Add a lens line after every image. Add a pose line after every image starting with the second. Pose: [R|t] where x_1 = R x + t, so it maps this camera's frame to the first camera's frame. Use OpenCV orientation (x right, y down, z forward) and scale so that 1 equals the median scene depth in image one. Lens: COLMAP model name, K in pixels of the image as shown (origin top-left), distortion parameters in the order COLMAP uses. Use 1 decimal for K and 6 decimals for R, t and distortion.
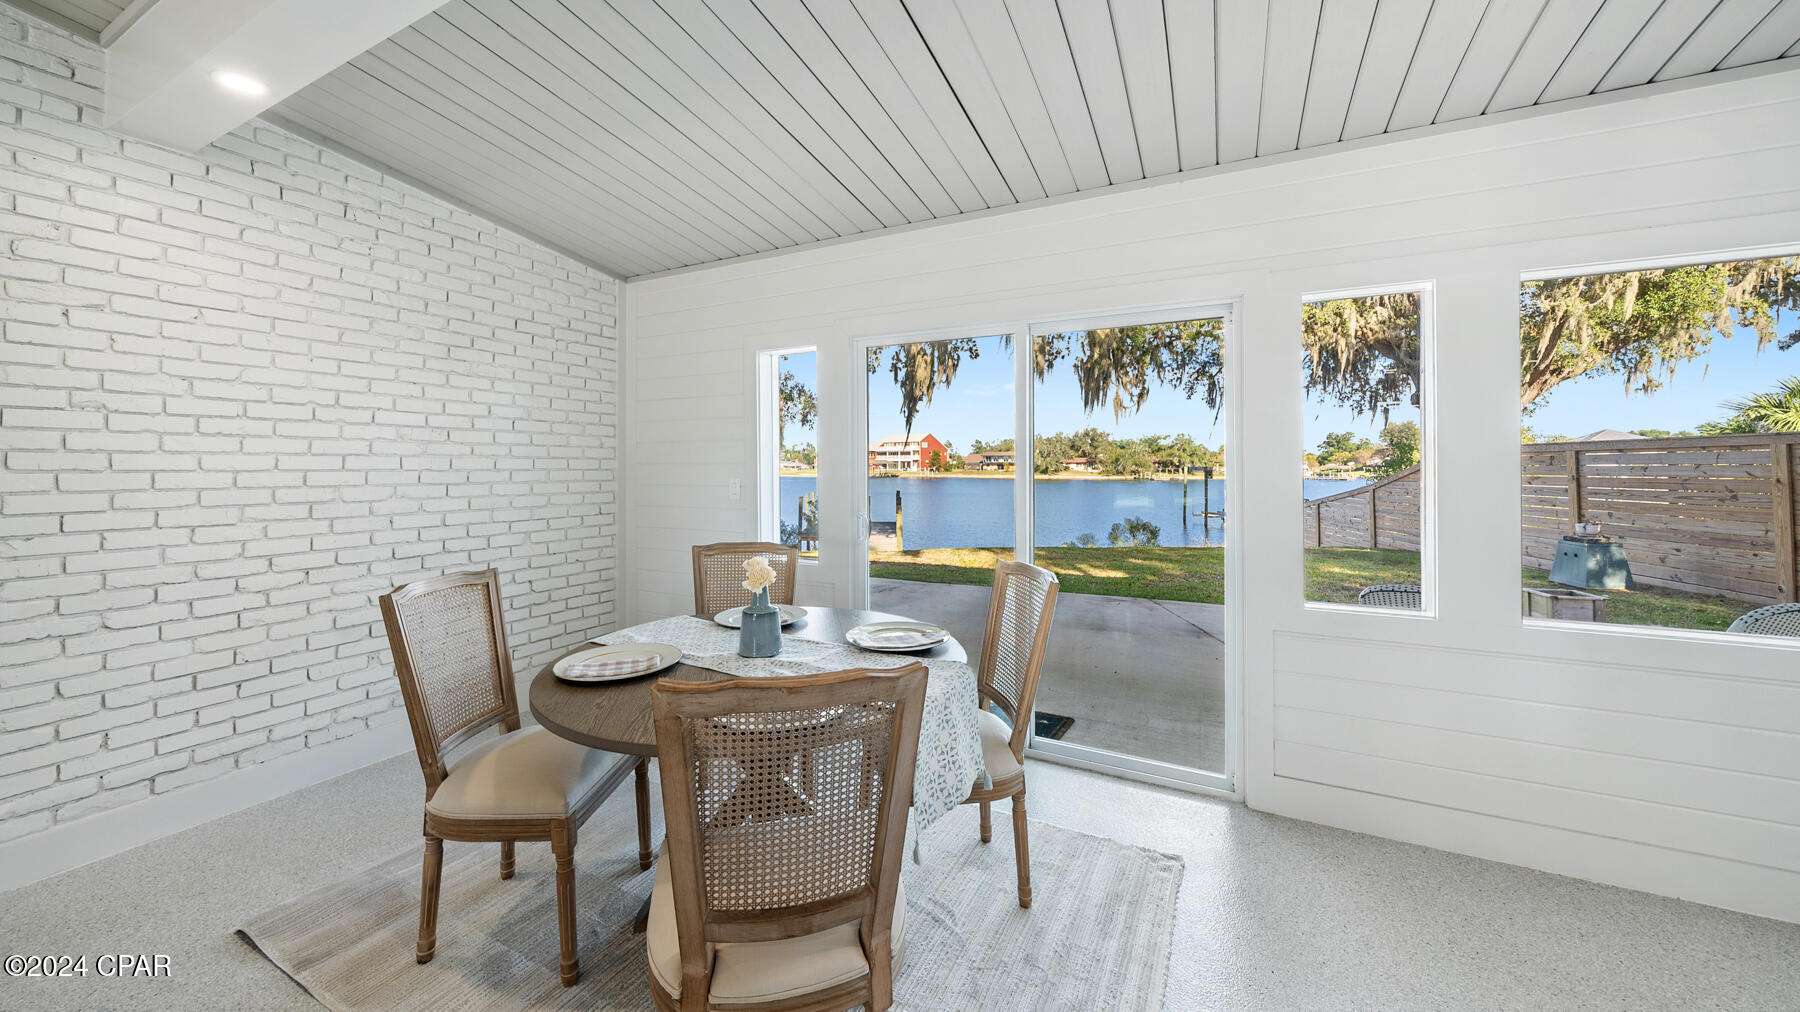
lens RADIAL K [[650.9, 0, 899.4], [0, 650.9, 475.2], [0, 0, 1]] dist [-0.000728, -0.000251]
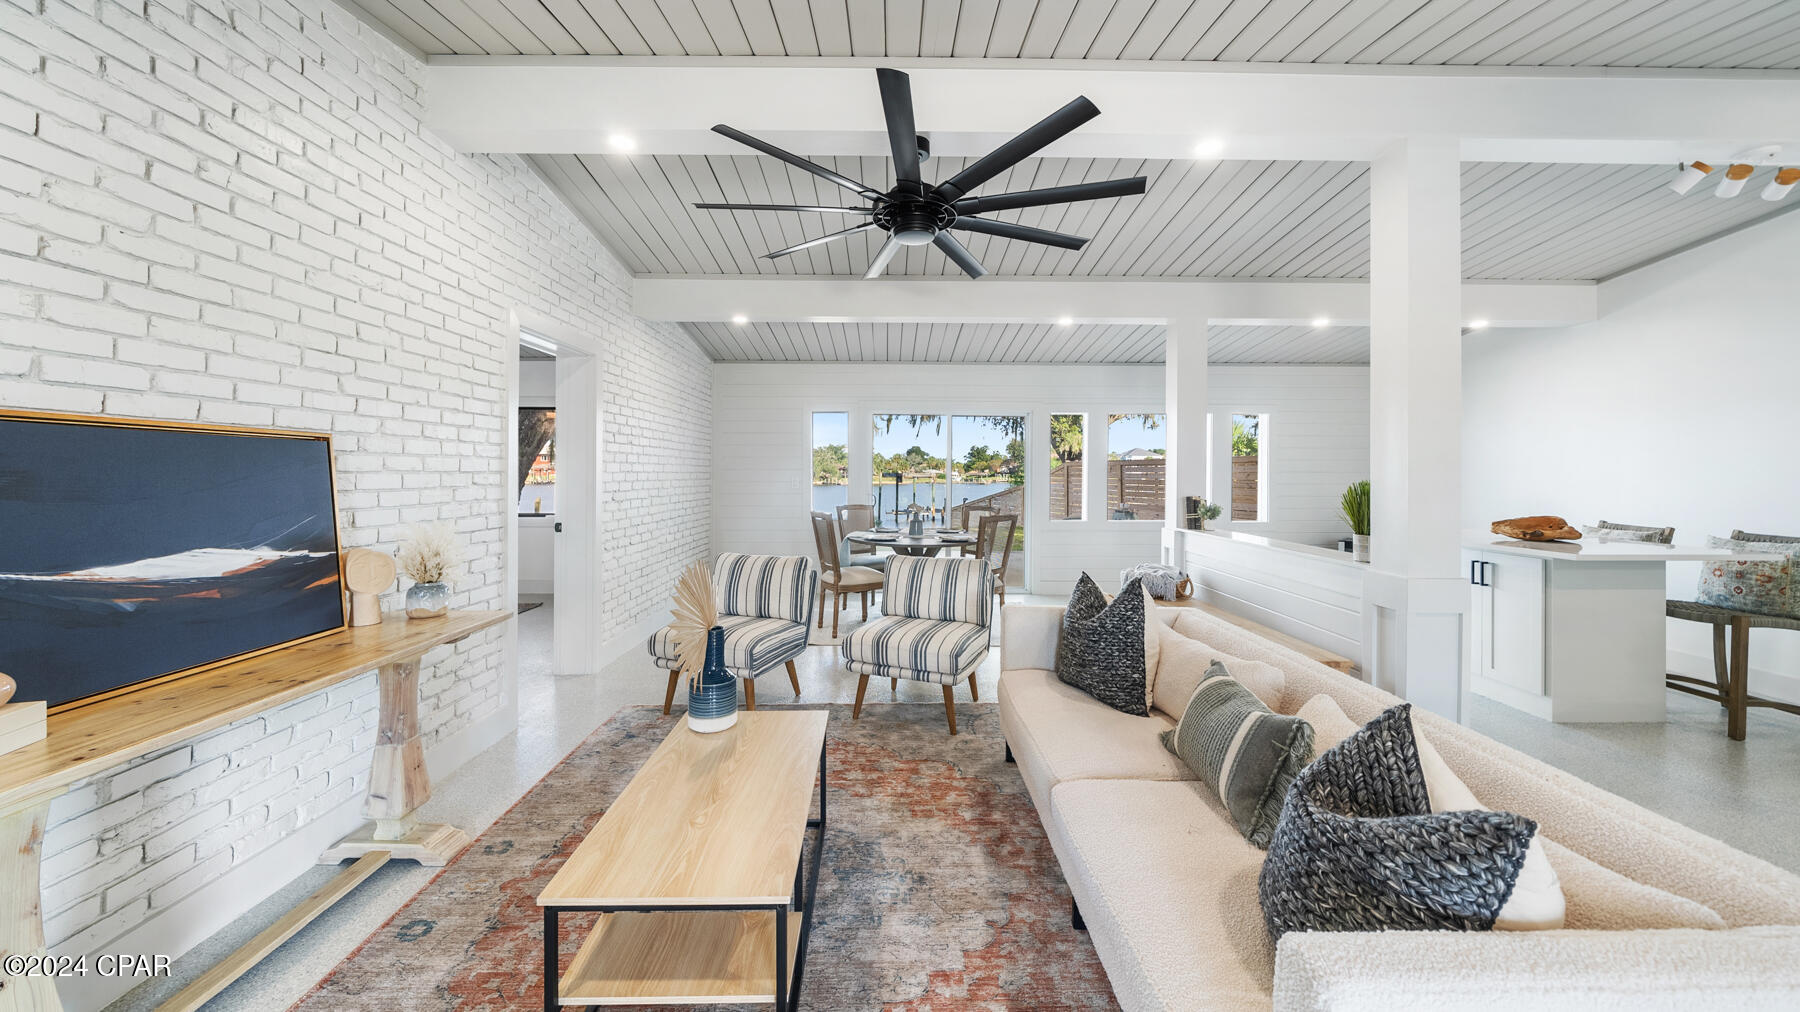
lens RADIAL K [[632.7, 0, 906.3], [0, 632.7, 470.8], [0, 0, 1]] dist [-0.000244, -0.000063]
pose [[0.886932, 0.006150, 0.461859, -0.909730], [0.000981, 0.999884, -0.015197, 0.015106], [-0.461898, 0.013932, 0.886823, -0.869574]]
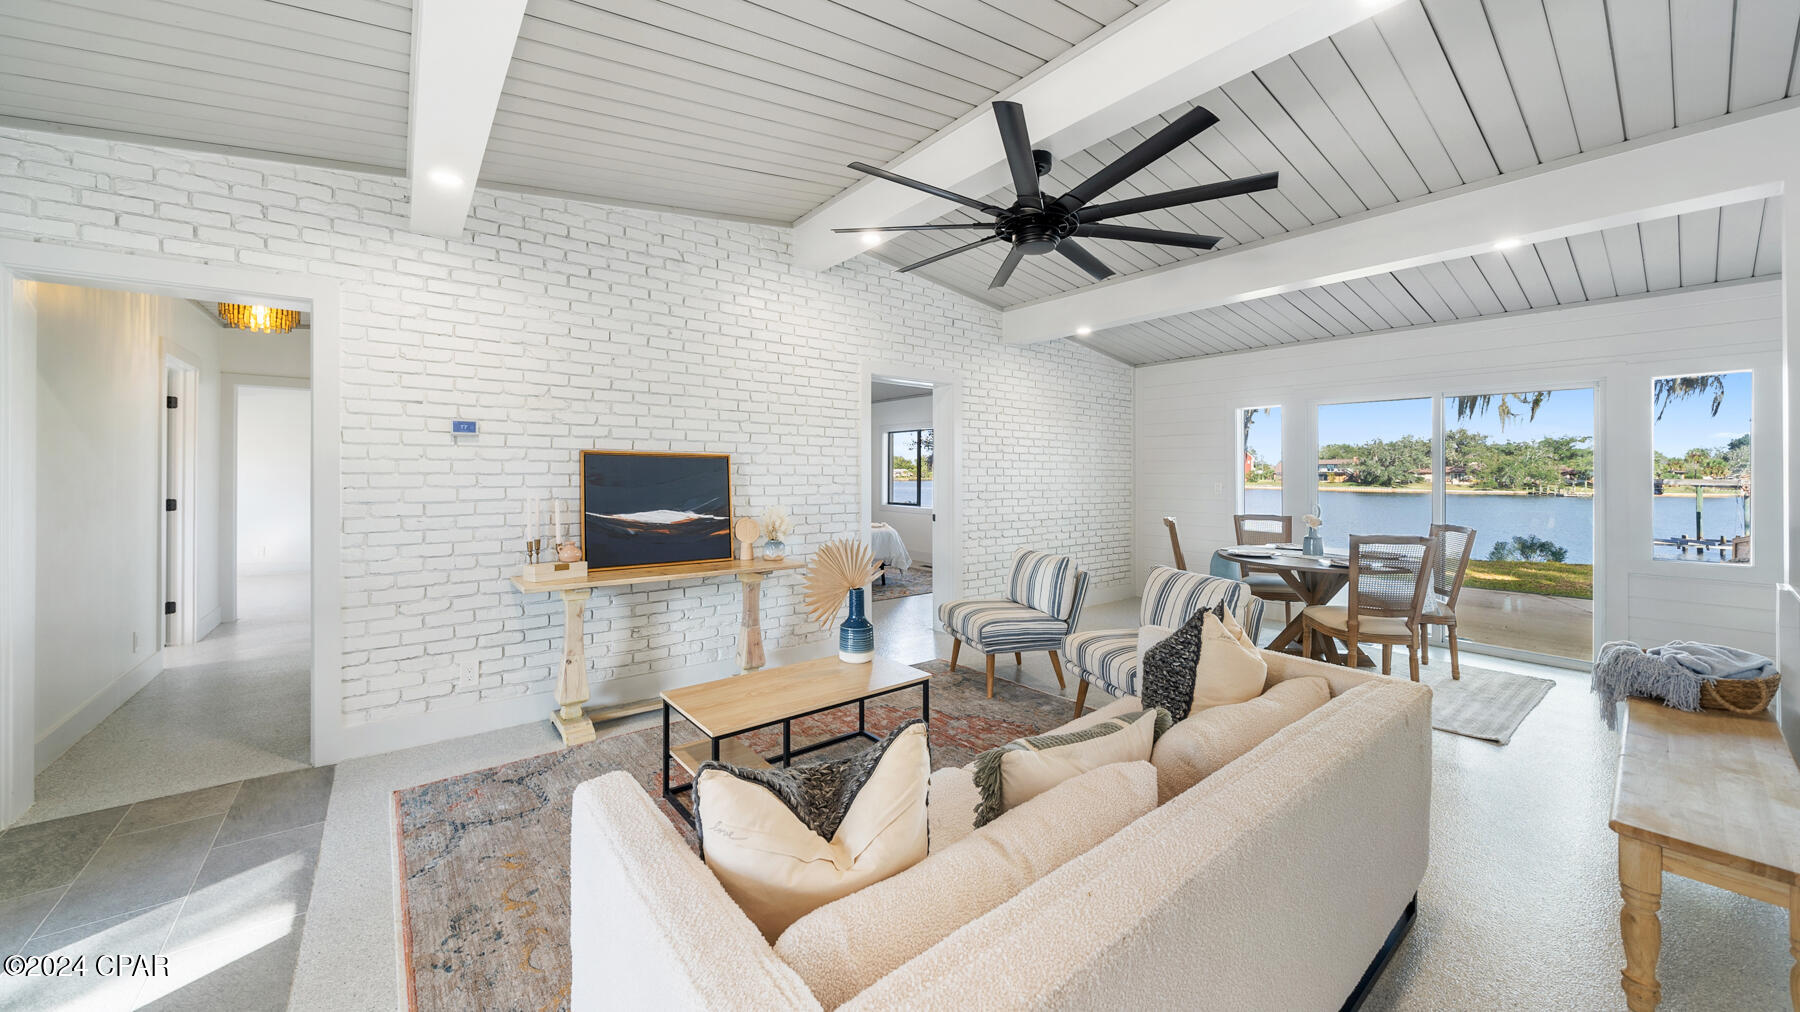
lens RADIAL K [[644.4, 0, 890.3], [0, 644.4, 473.5], [0, 0, 1]] dist [-0.005756, -0.000117]
pose [[0.905742, 0.004513, -0.423806, -0.354161], [-0.011330, 0.999844, -0.013568, 0.016289], [0.423679, 0.017090, 0.905651, -1.003735]]
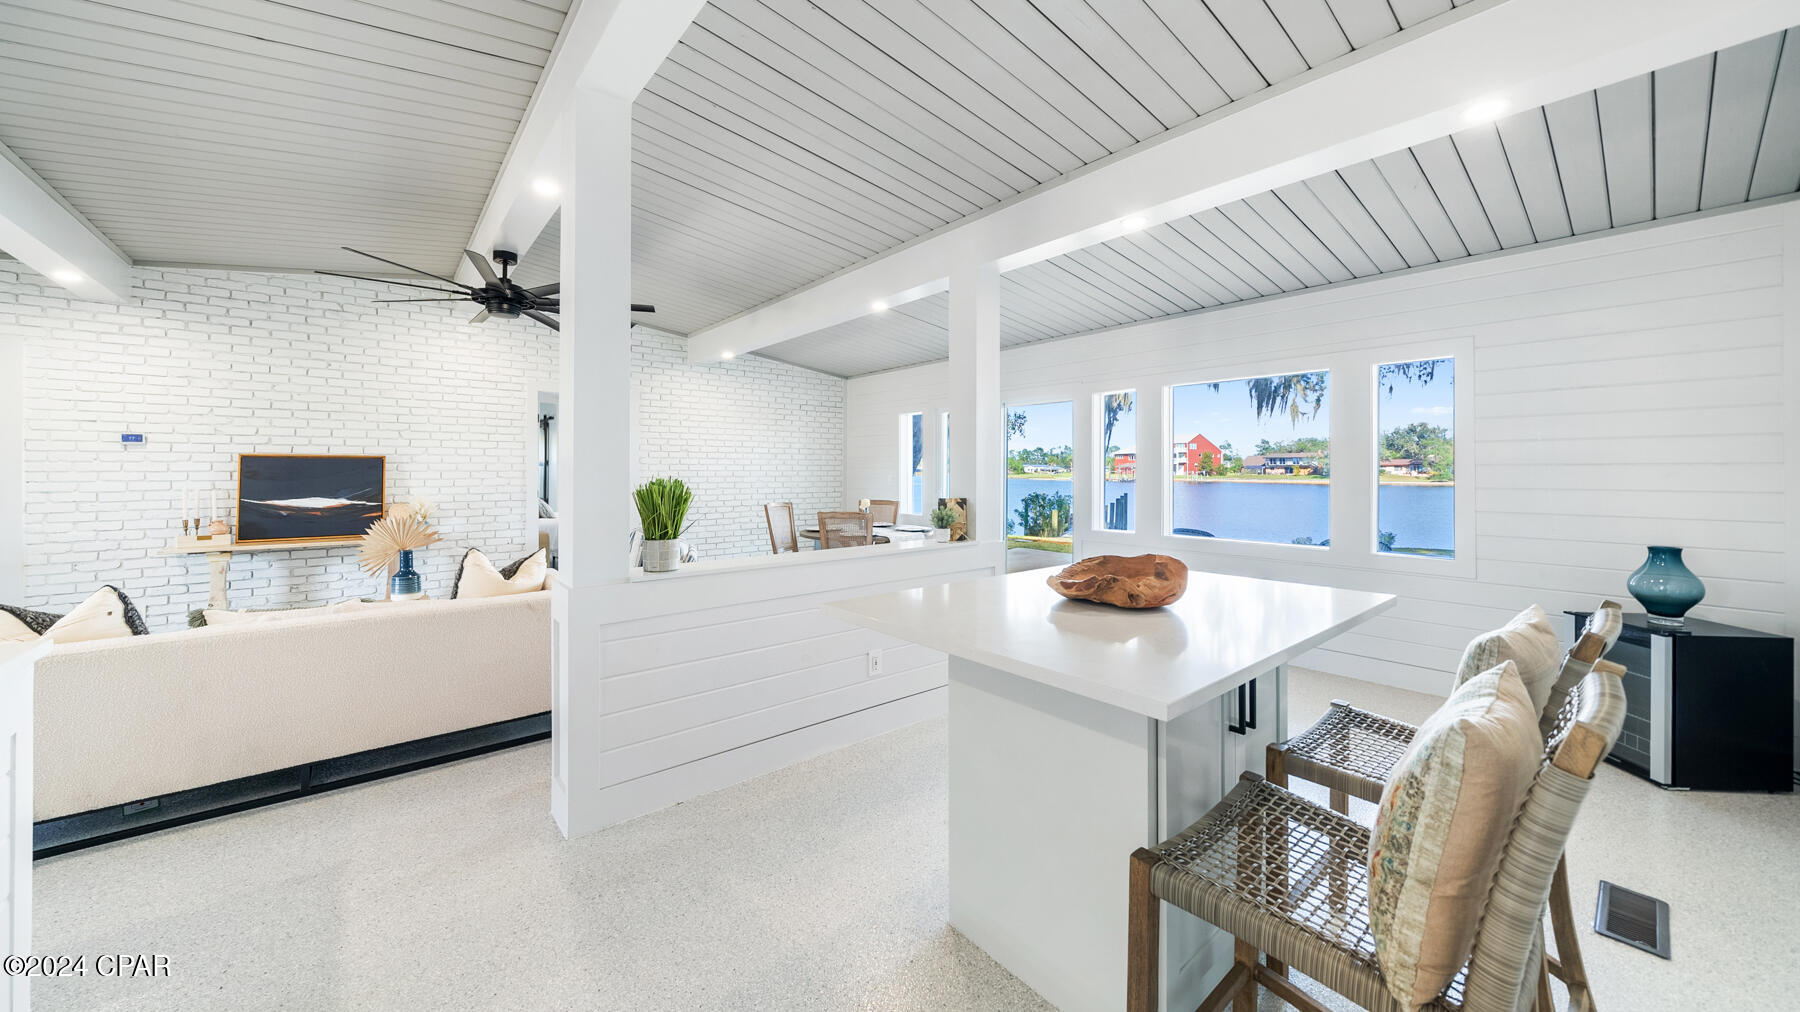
lens RADIAL K [[640.5, 0, 880.6], [0, 640.5, 465.5], [0, 0, 1]] dist [-0.002210, -0.000216]
pose [[0.914632, -0.003600, -0.404272, 0.610934], [-0.004691, 0.999799, -0.019515, 0.017169], [0.404261, 0.019745, 0.914431, -0.993046]]
